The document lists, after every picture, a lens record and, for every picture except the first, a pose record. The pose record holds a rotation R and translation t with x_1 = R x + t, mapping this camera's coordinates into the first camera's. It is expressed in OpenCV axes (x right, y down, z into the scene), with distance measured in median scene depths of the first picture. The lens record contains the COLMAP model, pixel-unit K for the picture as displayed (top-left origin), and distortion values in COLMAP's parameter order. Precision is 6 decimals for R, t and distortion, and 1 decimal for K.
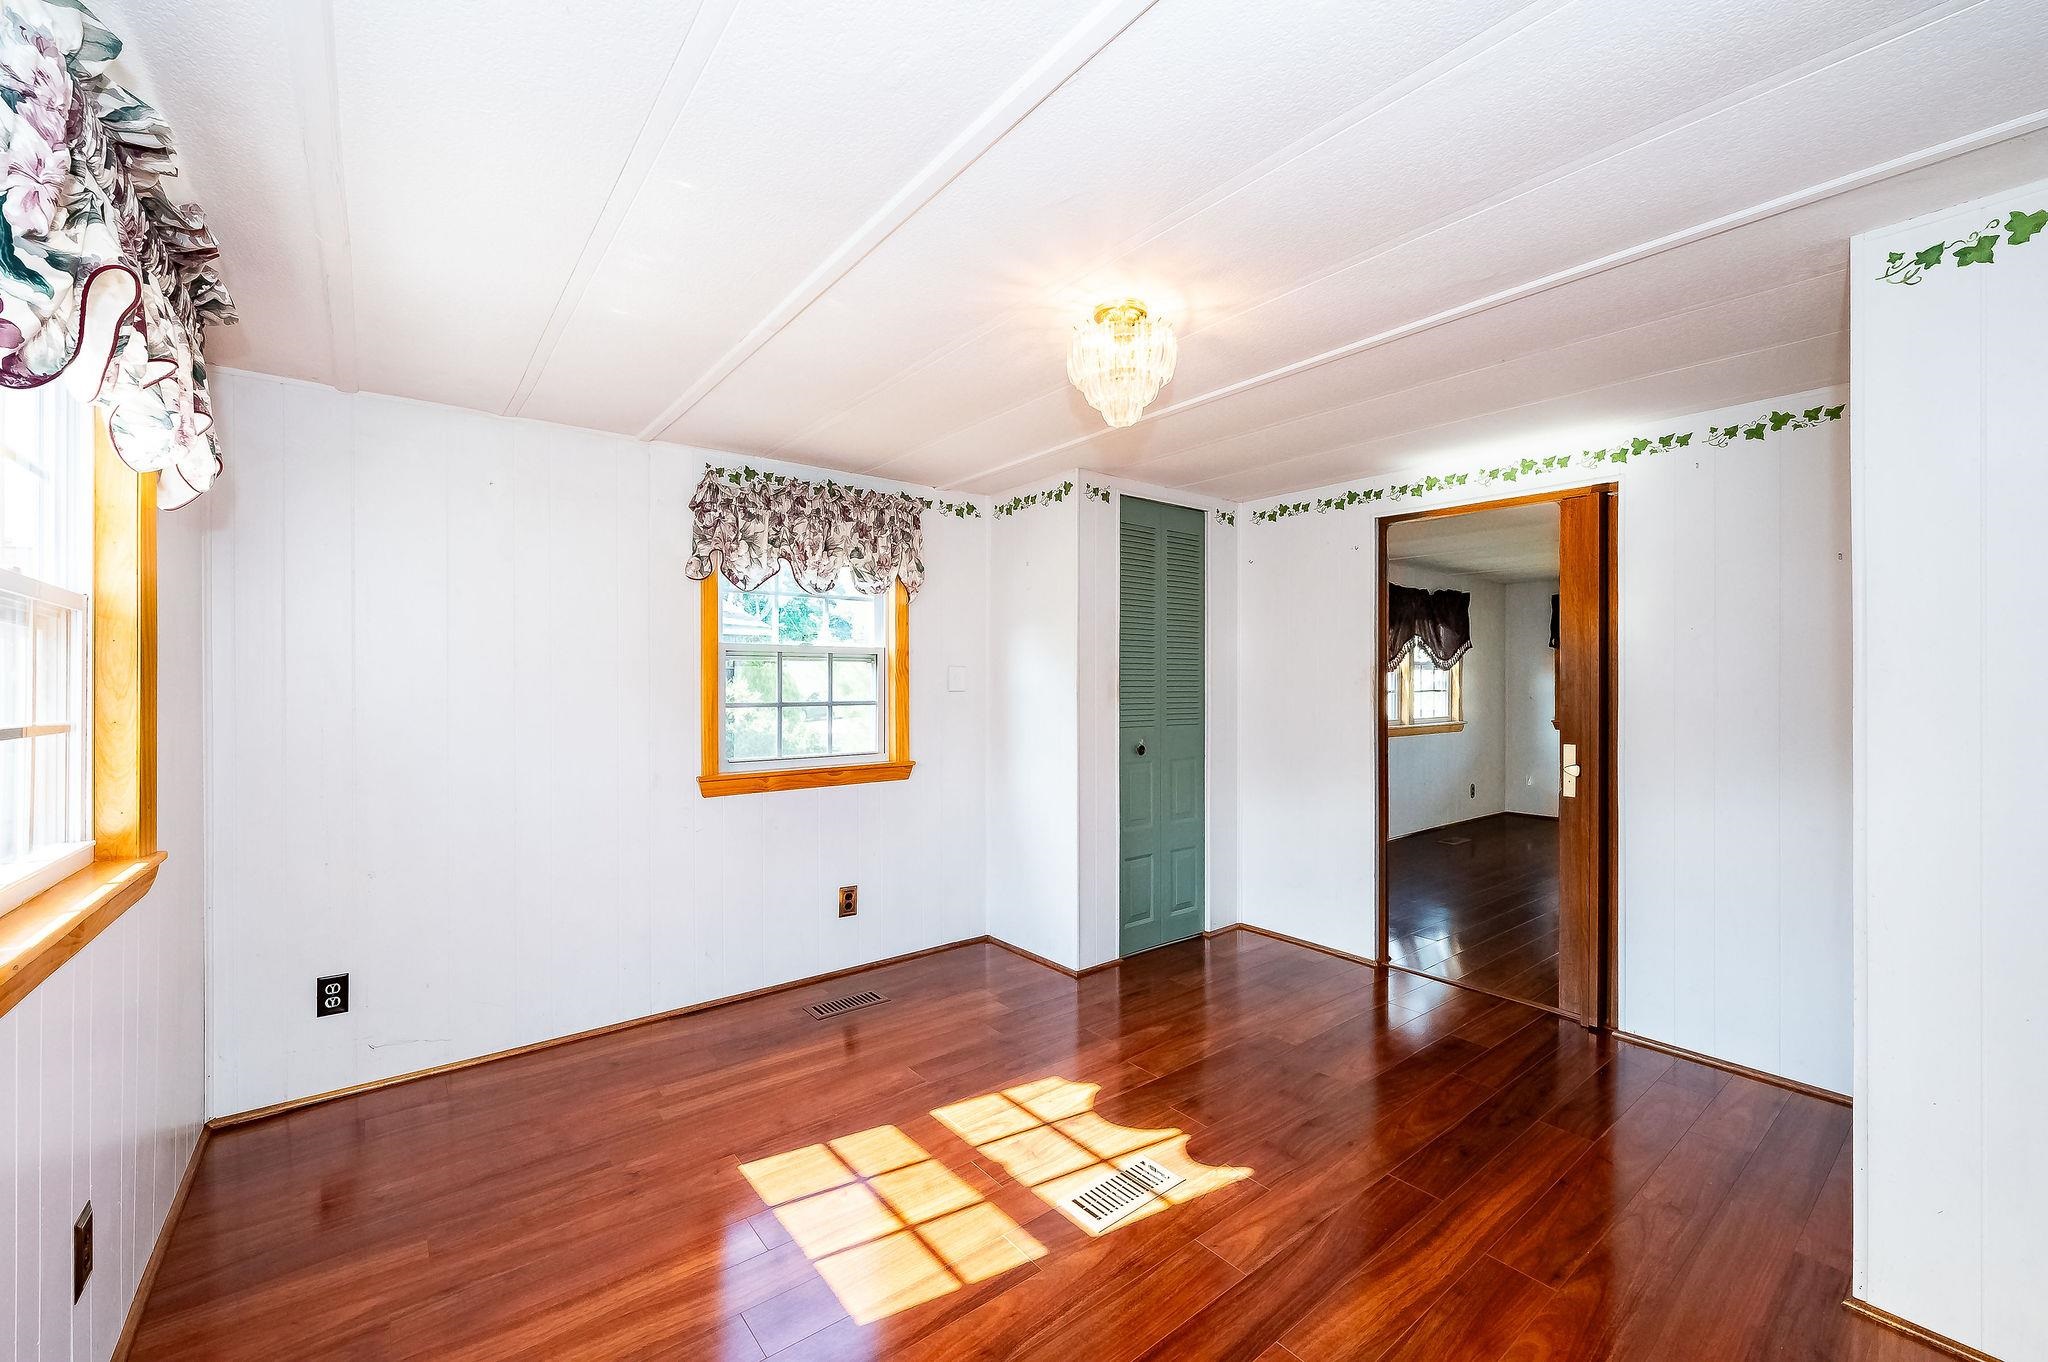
lens RADIAL K [[817.8, 0, 1008.5], [0, 817.8, 679.1], [0, 0, 1]] dist [0.000679, -0.000938]
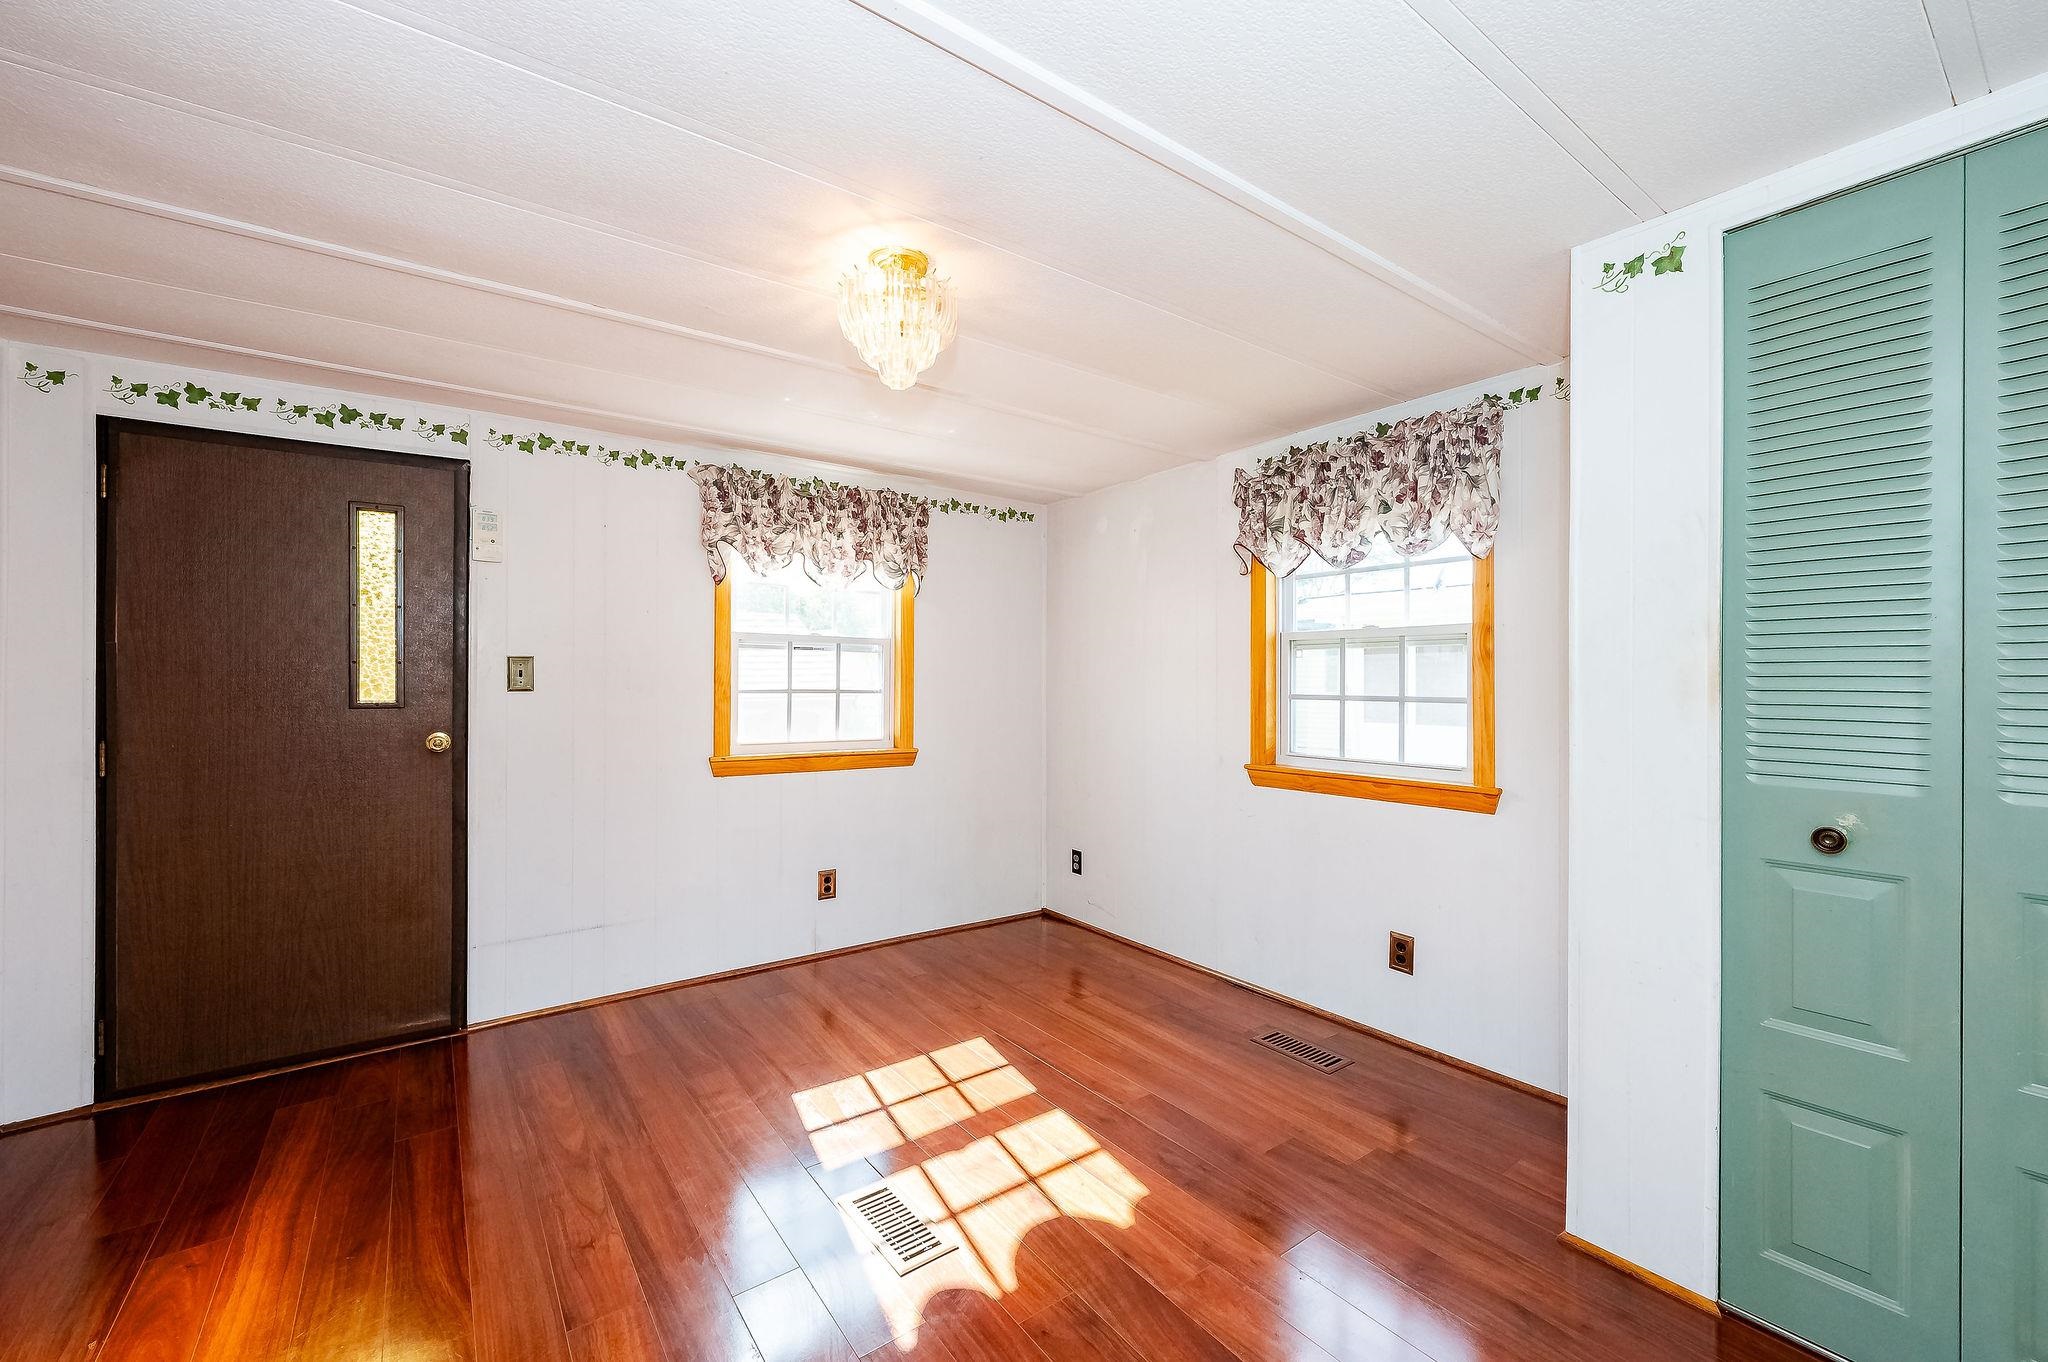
lens RADIAL K [[817.8, 0, 1020.6], [0, 817.8, 676.4], [0, 0, 1]] dist [0.000679, -0.000938]
pose [[-0.023144, -0.001881, -0.999730, 0.782308], [0.000922, 0.999998, -0.001903, 0.012038], [0.999732, -0.000965, -0.023142, 0.864753]]
